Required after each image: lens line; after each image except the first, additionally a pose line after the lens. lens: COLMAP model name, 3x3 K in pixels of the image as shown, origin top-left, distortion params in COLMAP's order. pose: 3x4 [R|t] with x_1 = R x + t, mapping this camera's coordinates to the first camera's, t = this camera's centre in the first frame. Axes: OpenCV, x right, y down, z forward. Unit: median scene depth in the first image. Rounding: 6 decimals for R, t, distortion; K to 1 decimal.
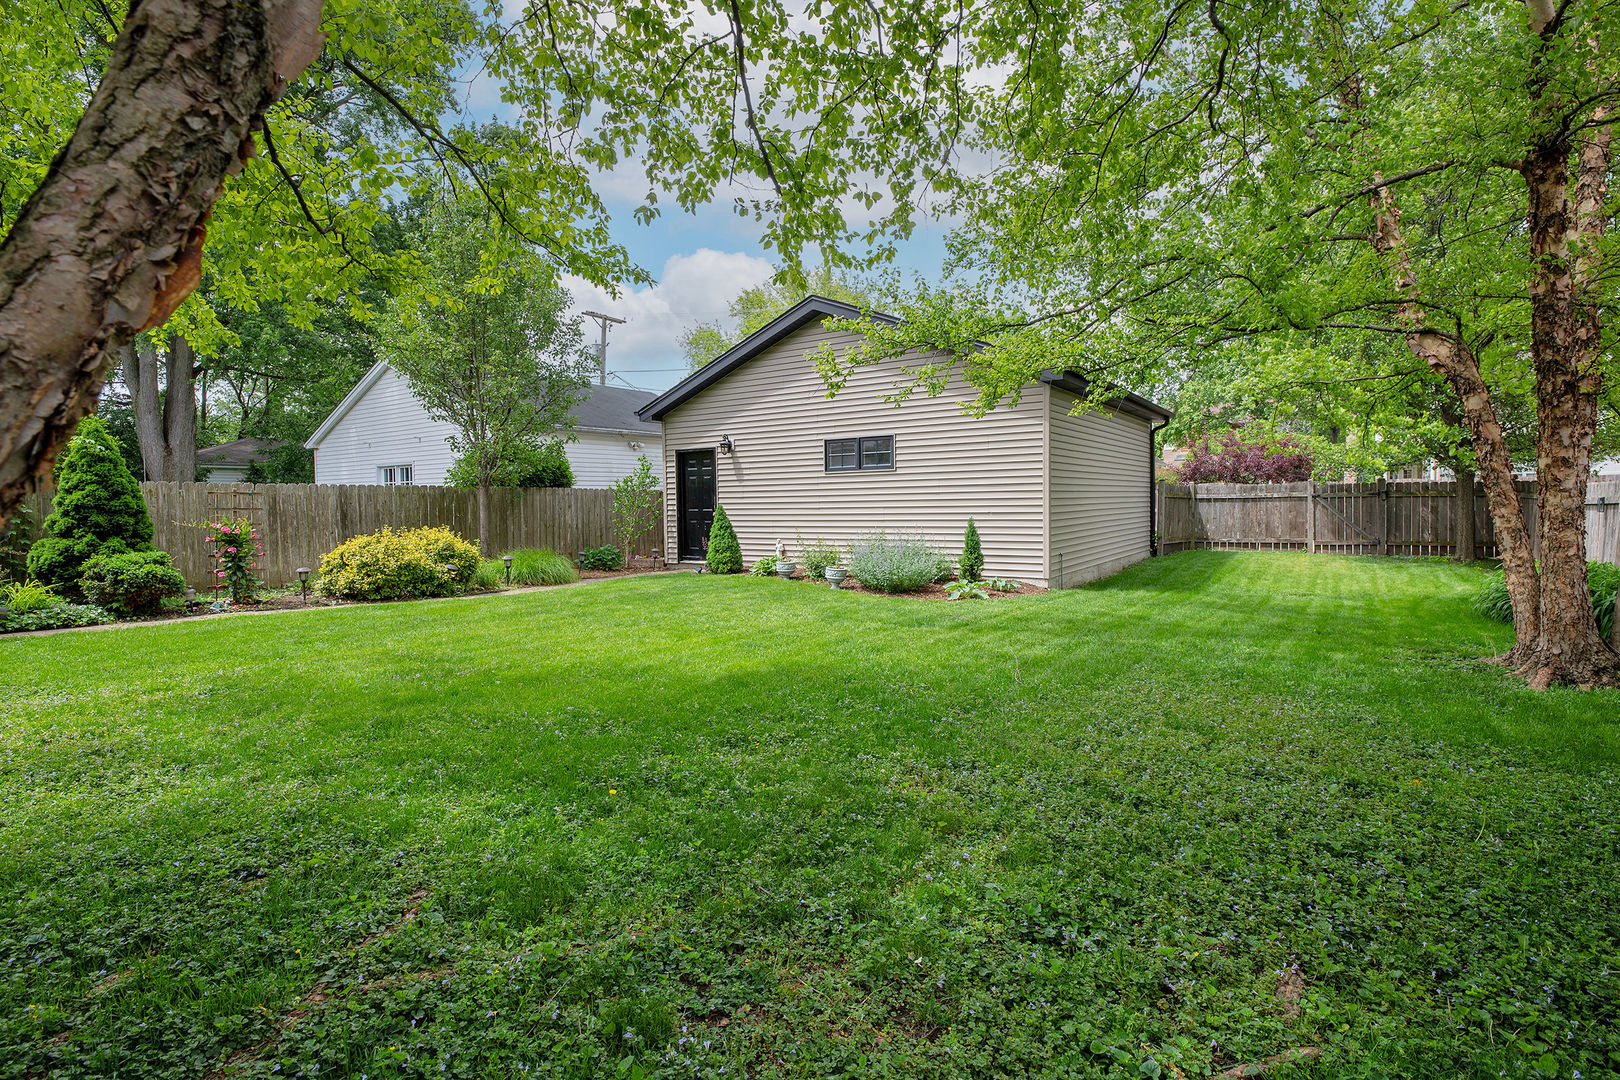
lens RADIAL K [[789.3, 0, 810.8], [0, 789.3, 539.8], [0, 0, 1]] dist [-0.001506, -0.000052]
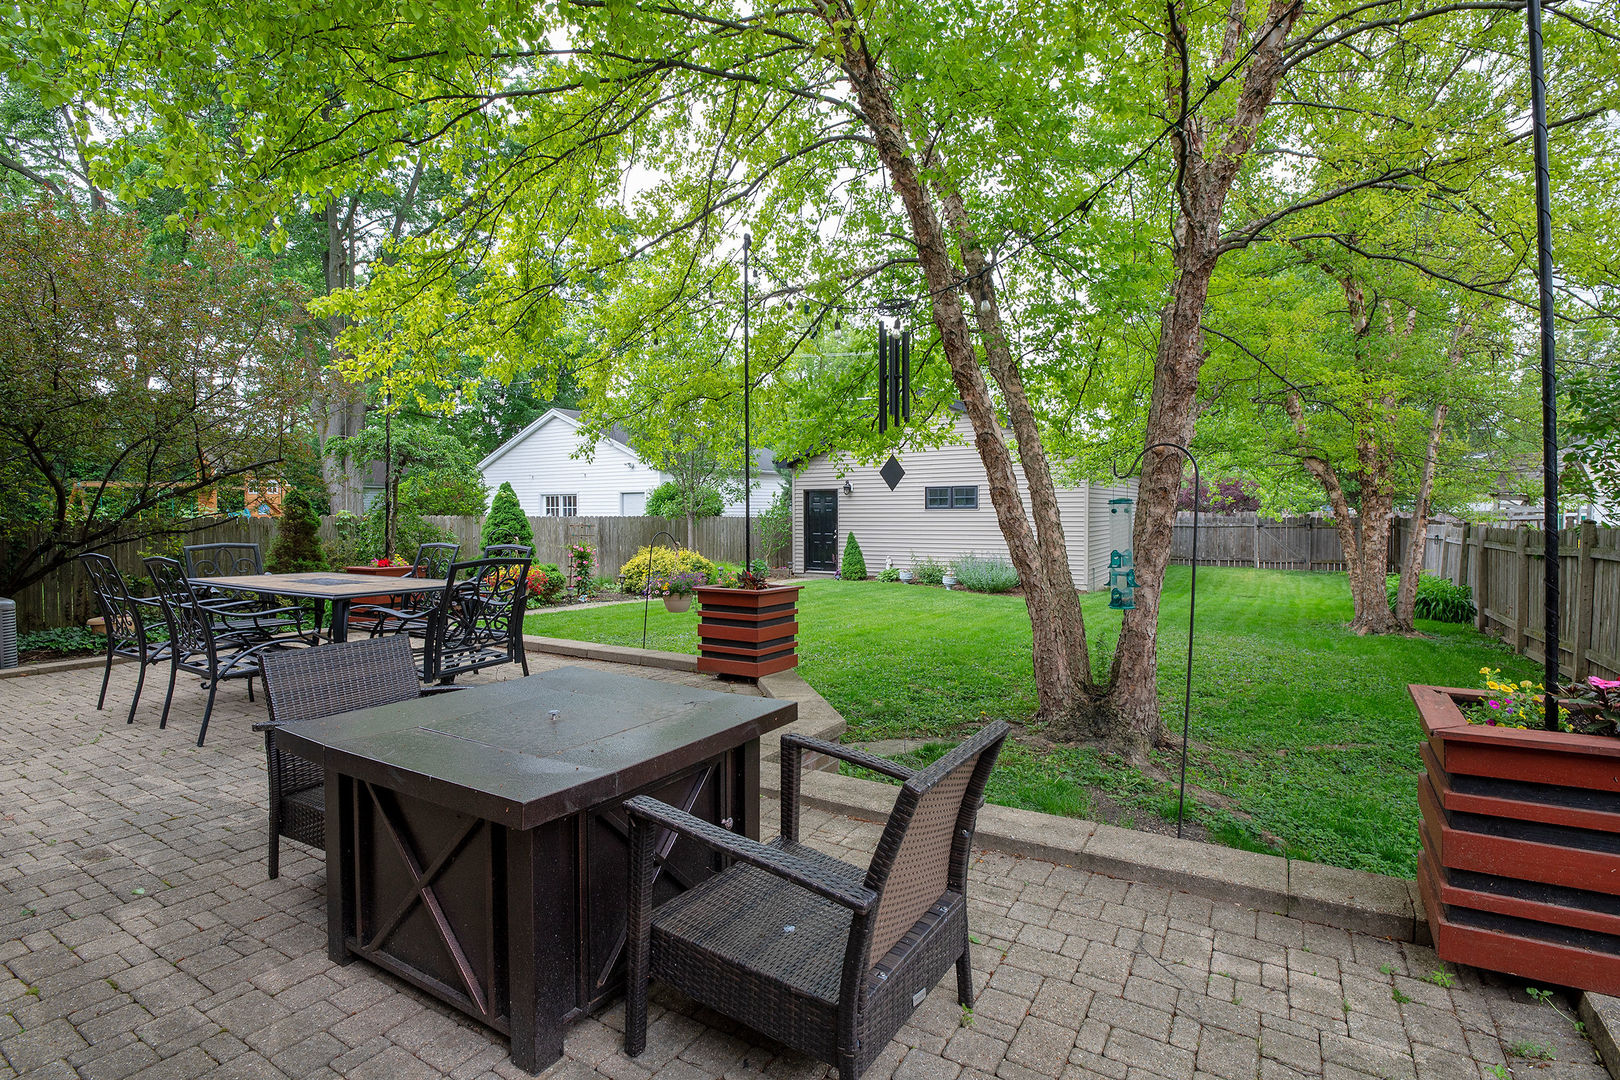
lens RADIAL K [[789.3, 0, 810.3], [0, 789.3, 538.6], [0, 0, 1]] dist [-0.001506, -0.000052]
pose [[0.998766, 0.008650, 0.048911, -0.261224], [-0.007925, 0.999856, -0.014999, -0.010286], [-0.049034, 0.014593, 0.998691, -0.415622]]
